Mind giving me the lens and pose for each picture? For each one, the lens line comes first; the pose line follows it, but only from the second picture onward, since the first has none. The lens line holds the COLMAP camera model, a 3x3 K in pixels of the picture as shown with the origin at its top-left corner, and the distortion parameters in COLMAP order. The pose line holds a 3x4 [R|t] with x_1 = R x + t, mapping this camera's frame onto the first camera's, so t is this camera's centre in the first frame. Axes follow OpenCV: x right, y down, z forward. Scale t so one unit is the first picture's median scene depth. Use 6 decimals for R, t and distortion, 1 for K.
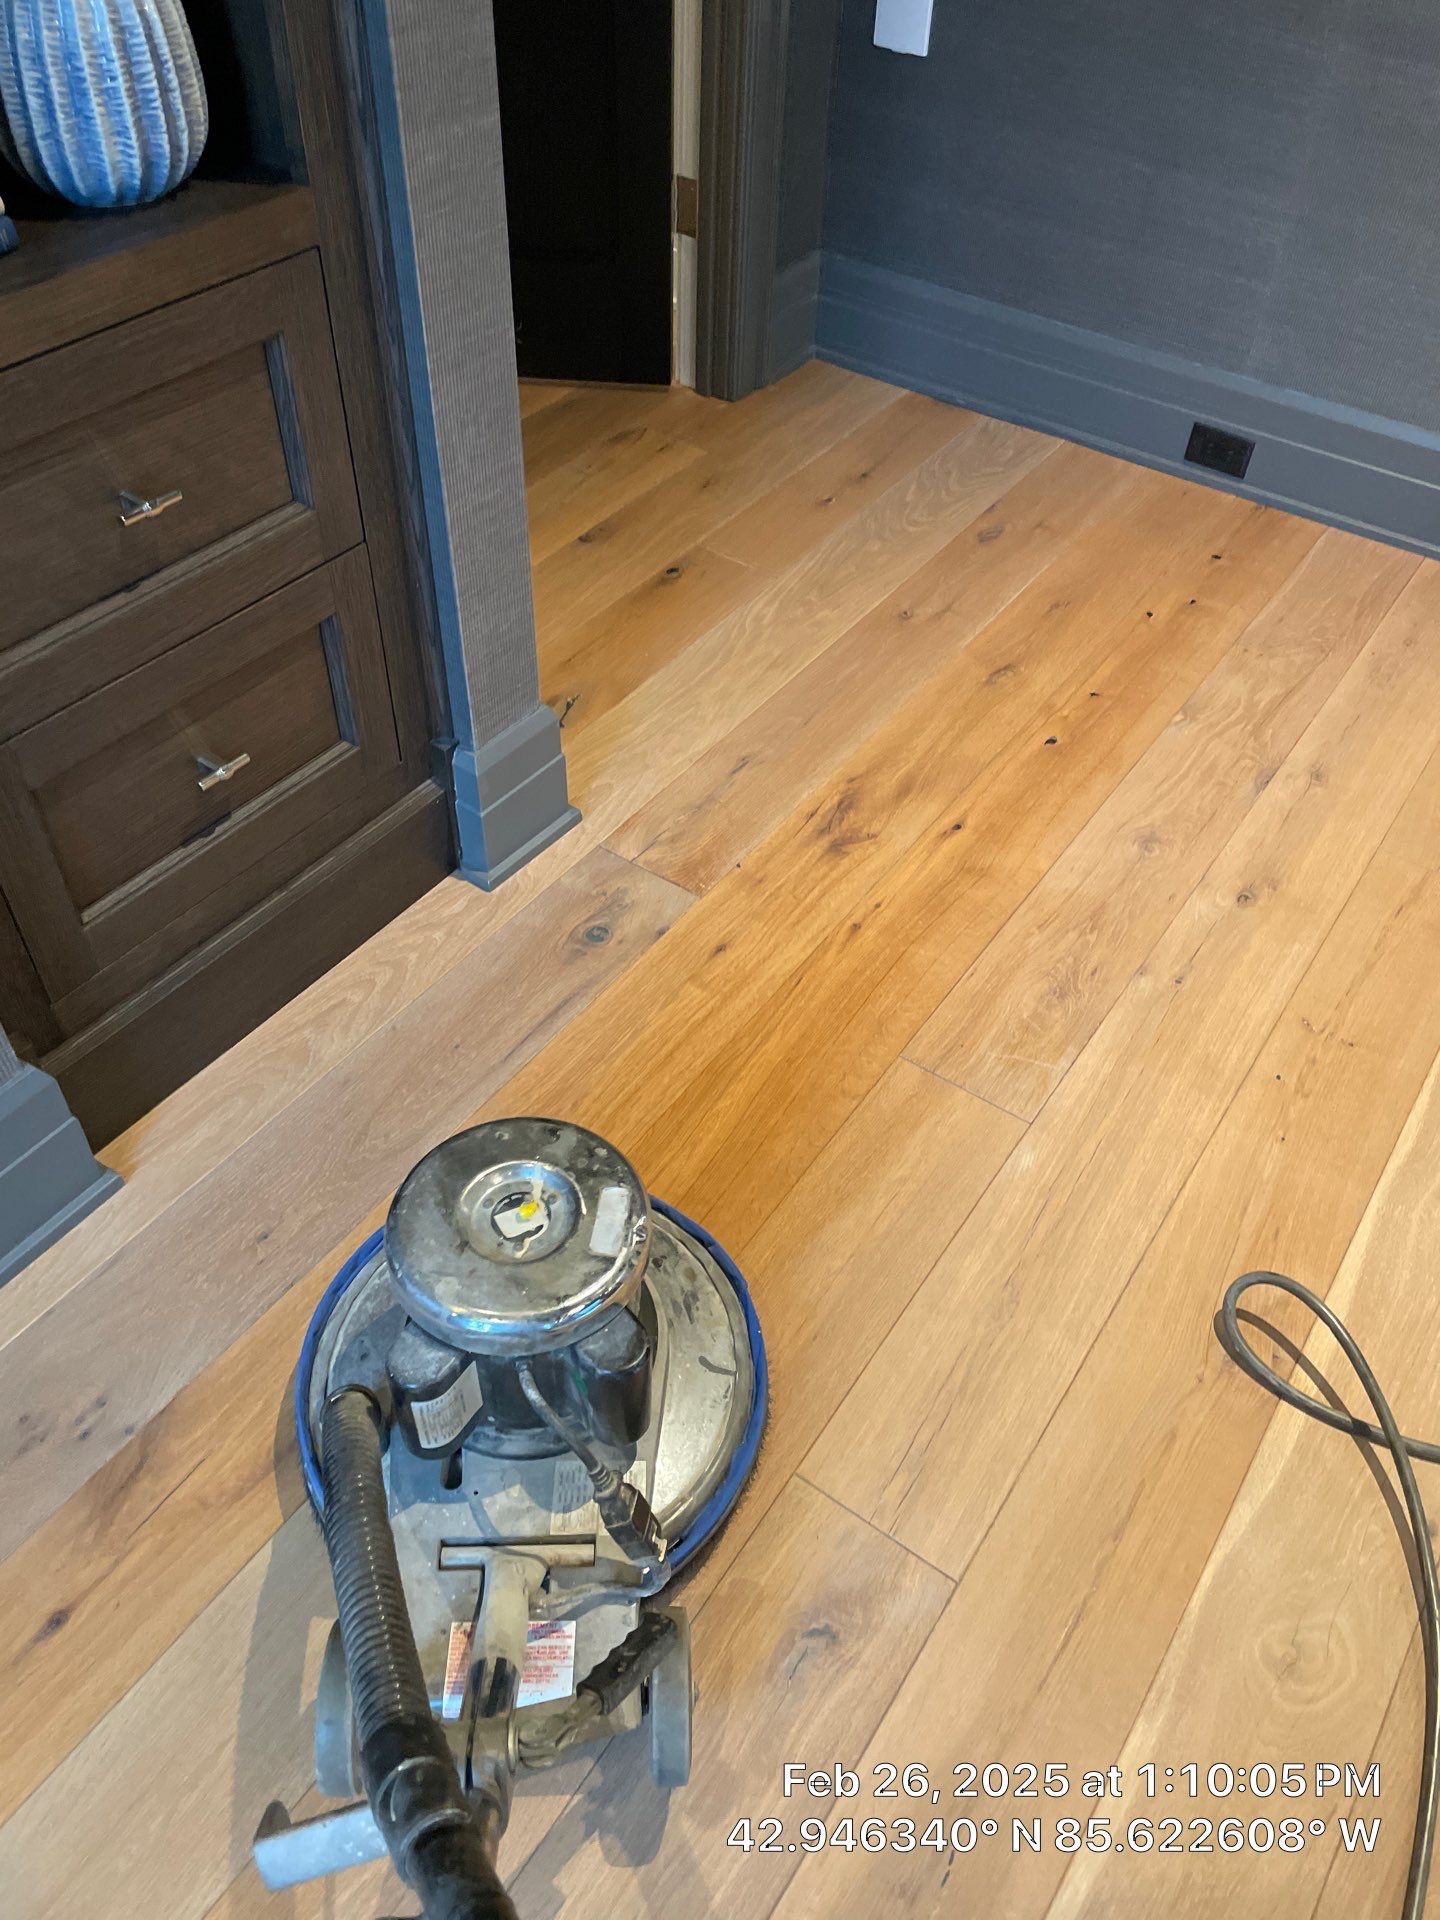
lens RADIAL K [[1456.4, 0, 724.2], [0, 1456.4, 954.0], [0, 0, 1]] dist [0.074118, -0.097576]
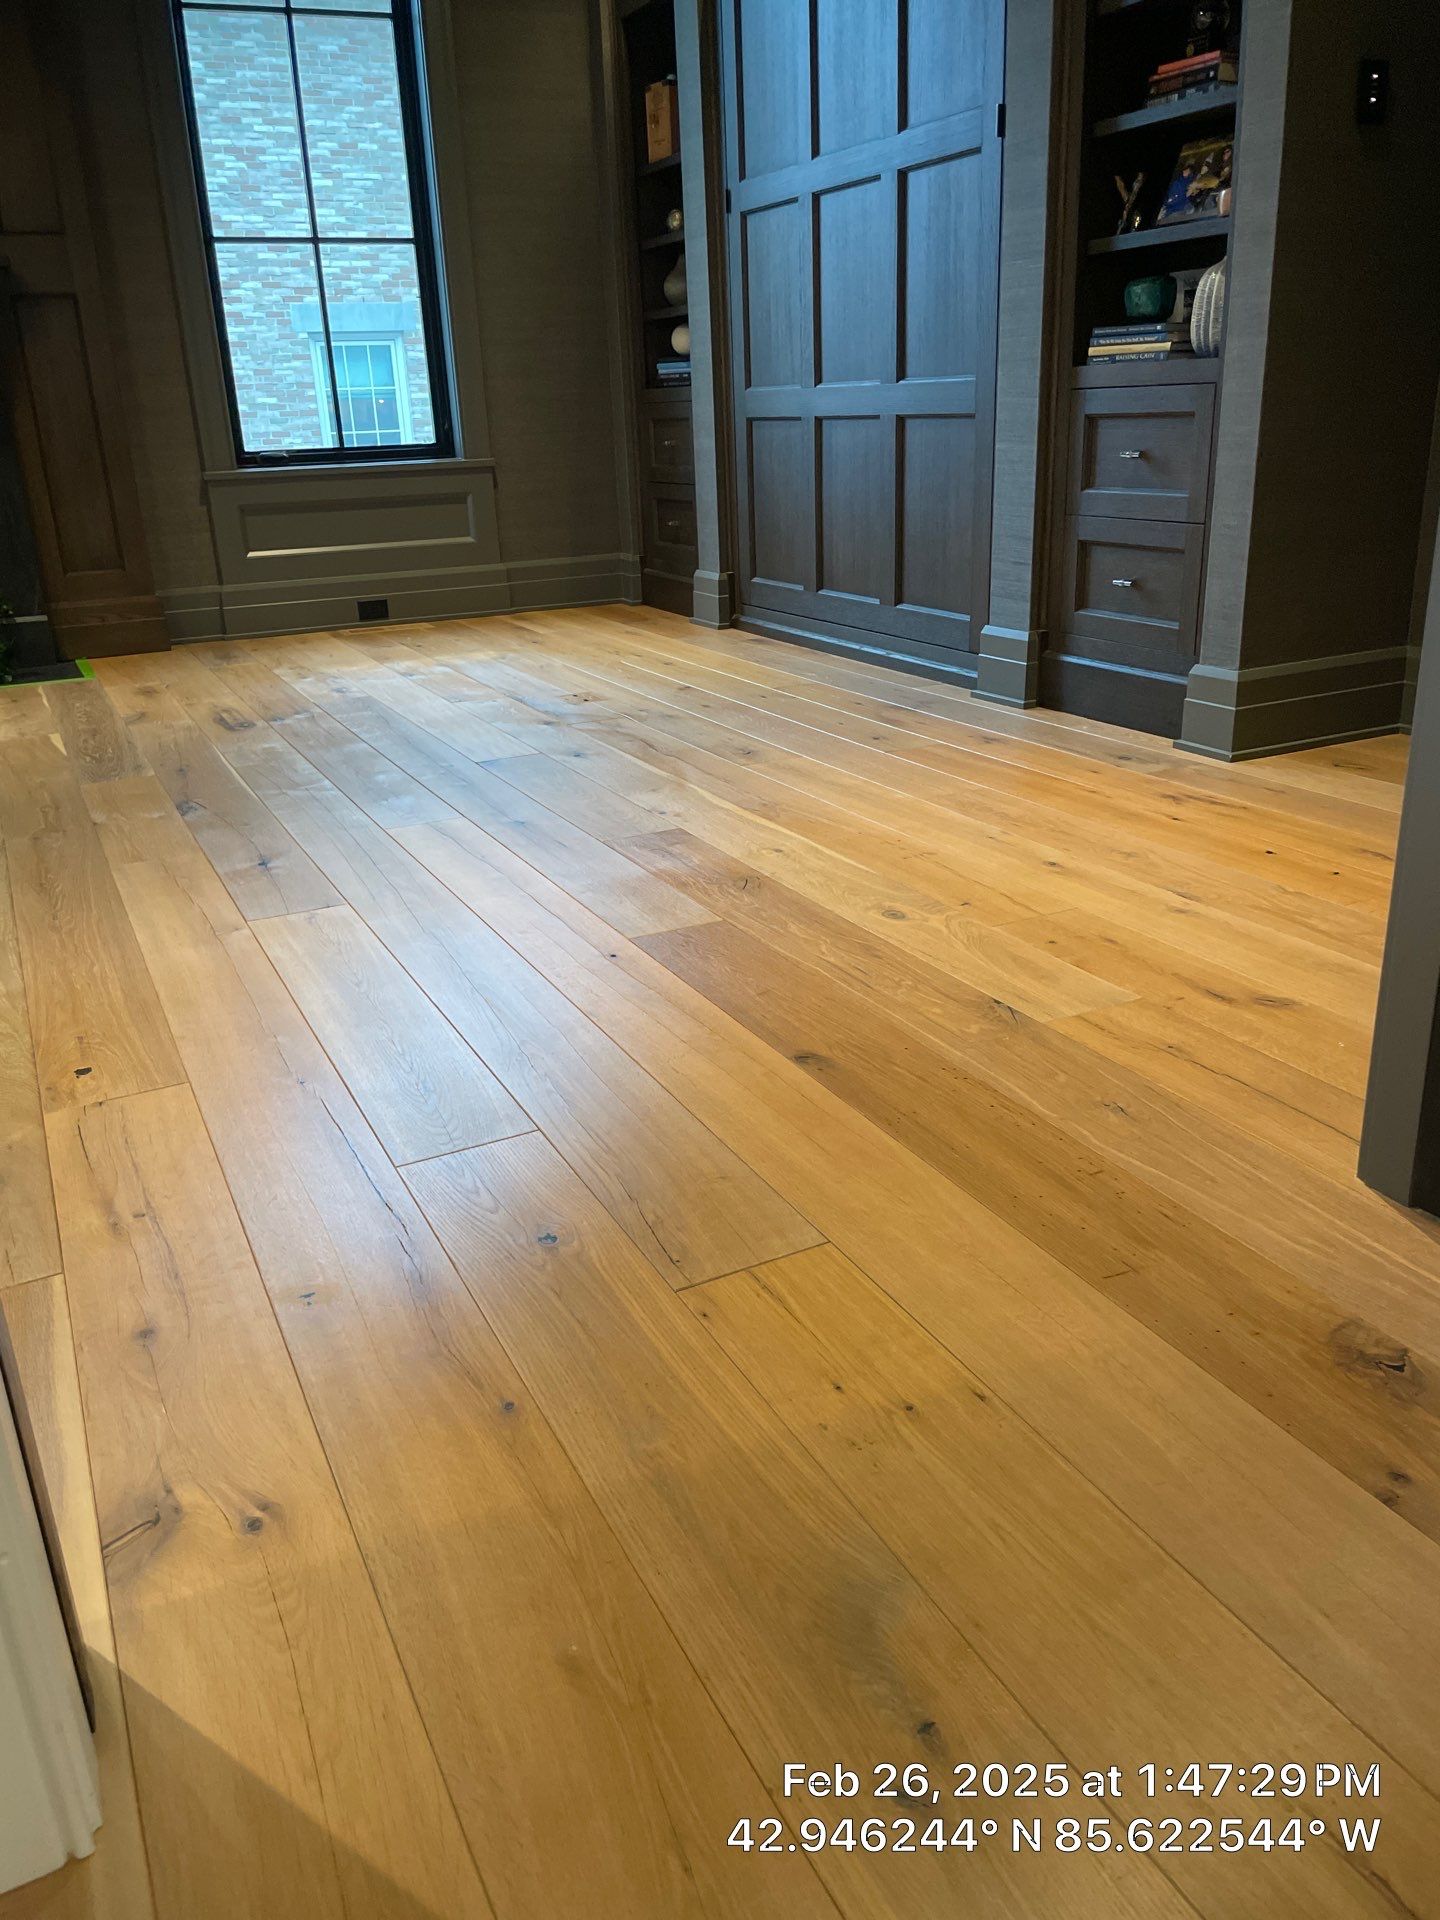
lens RADIAL K [[1456.4, 0, 724.2], [0, 1456.4, 954.0], [0, 0, 1]] dist [0.074118, -0.097576]
pose [[-0.496422, 0.282830, -0.820715, 1.637784], [-0.601626, 0.569459, 0.560146, -0.564852], [0.625789, 0.771831, -0.112534, 1.030443]]
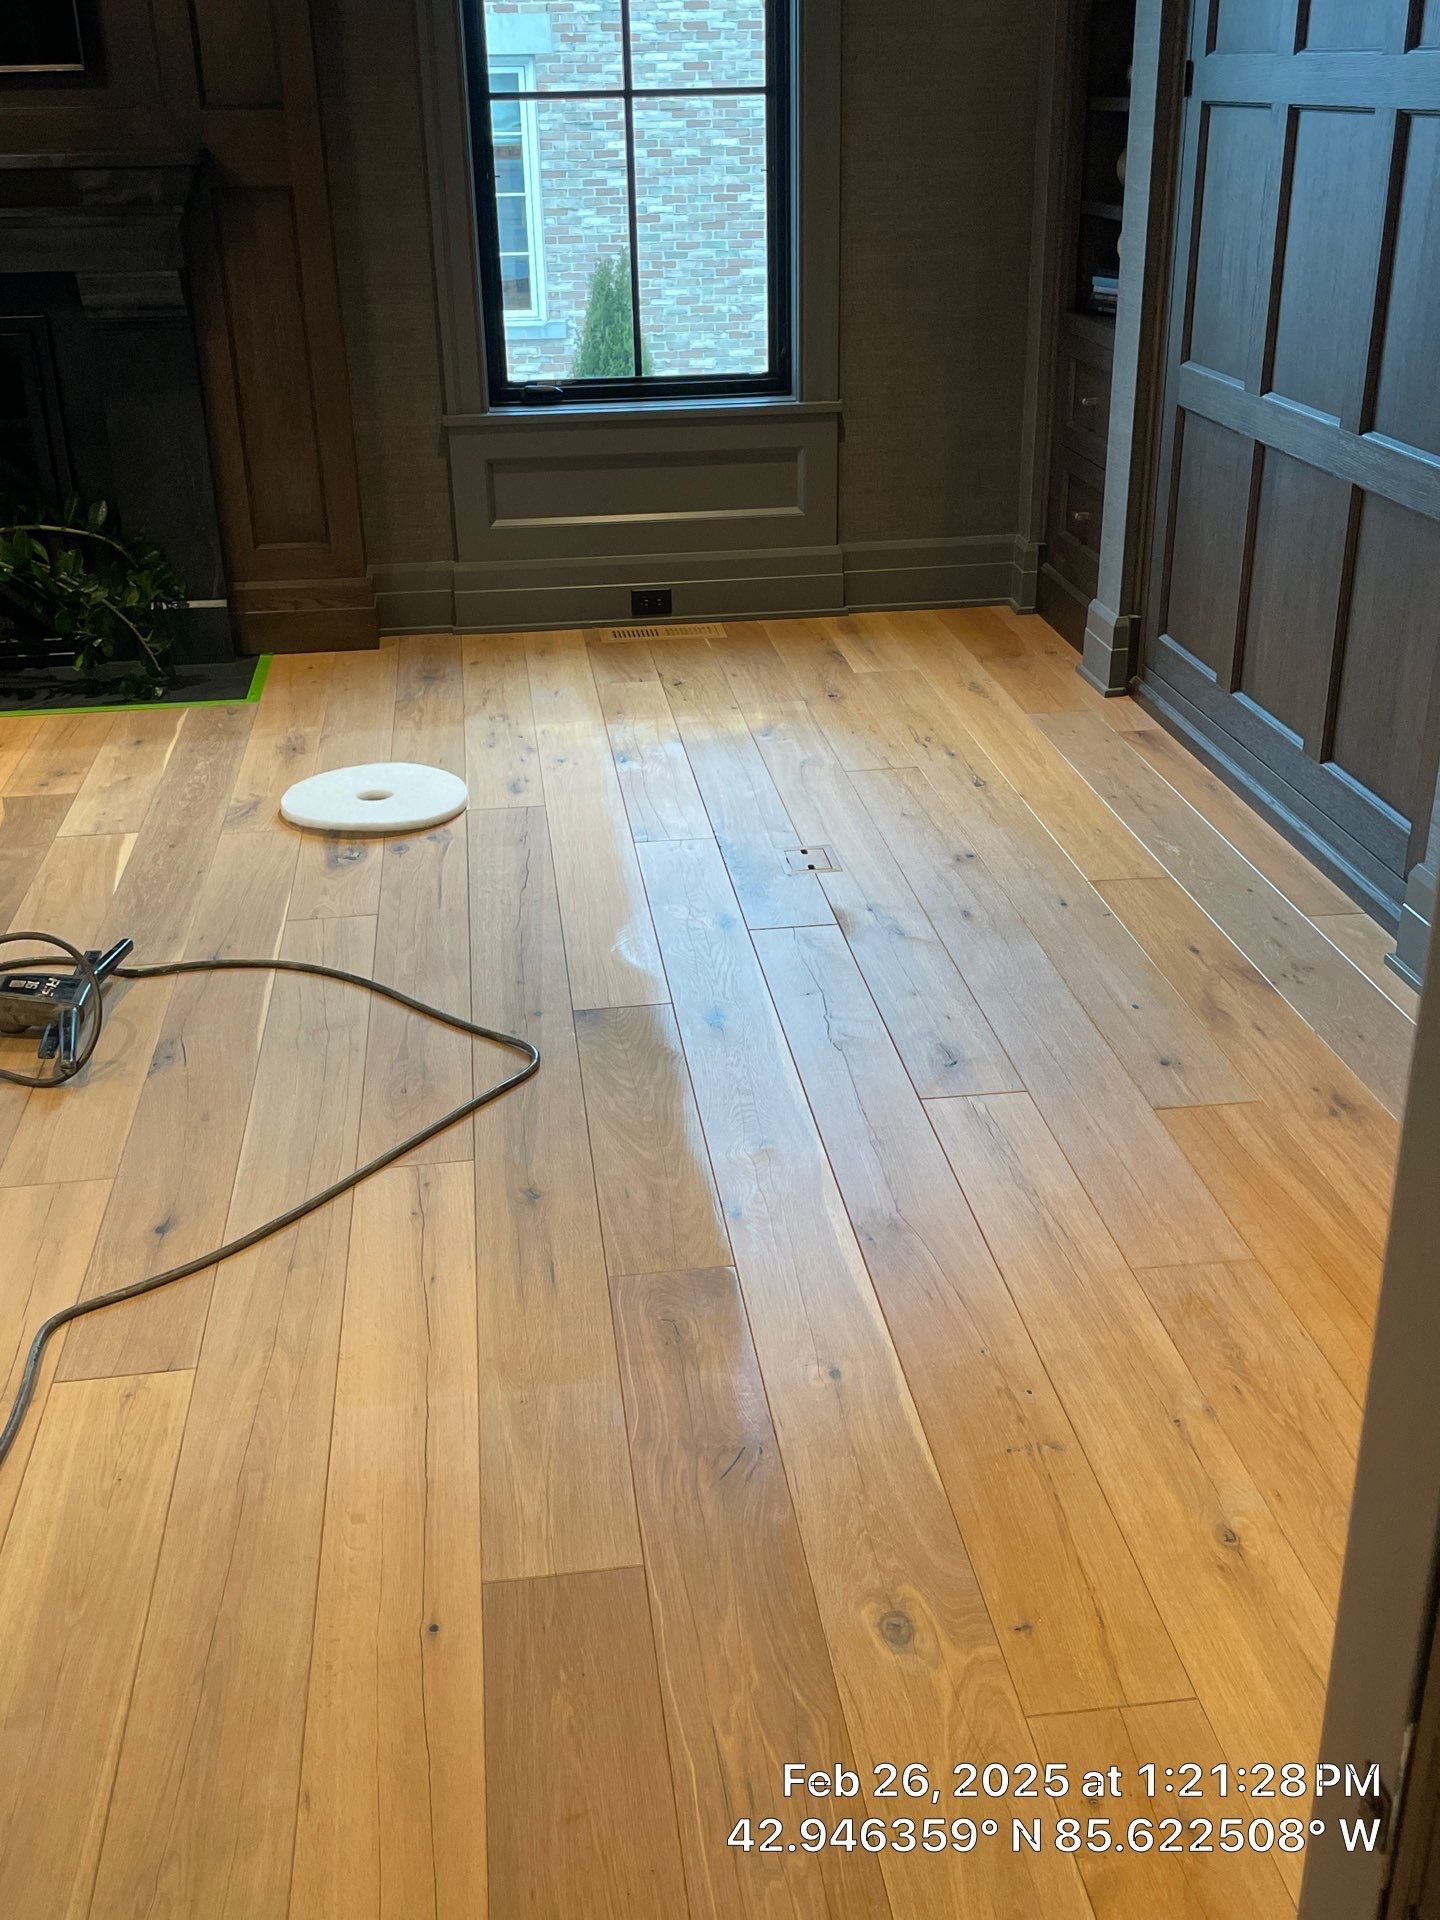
lens RADIAL K [[1928.1, 0, 720.0], [0, 1928.1, 960.0], [0, 0, 1]] dist [0.120976, -0.208335]
pose [[-0.749157, 0.243085, -0.616176, 1.162362], [-0.479091, 0.443533, 0.757463, -0.870999], [0.457423, 0.862663, -0.215816, 0.830988]]
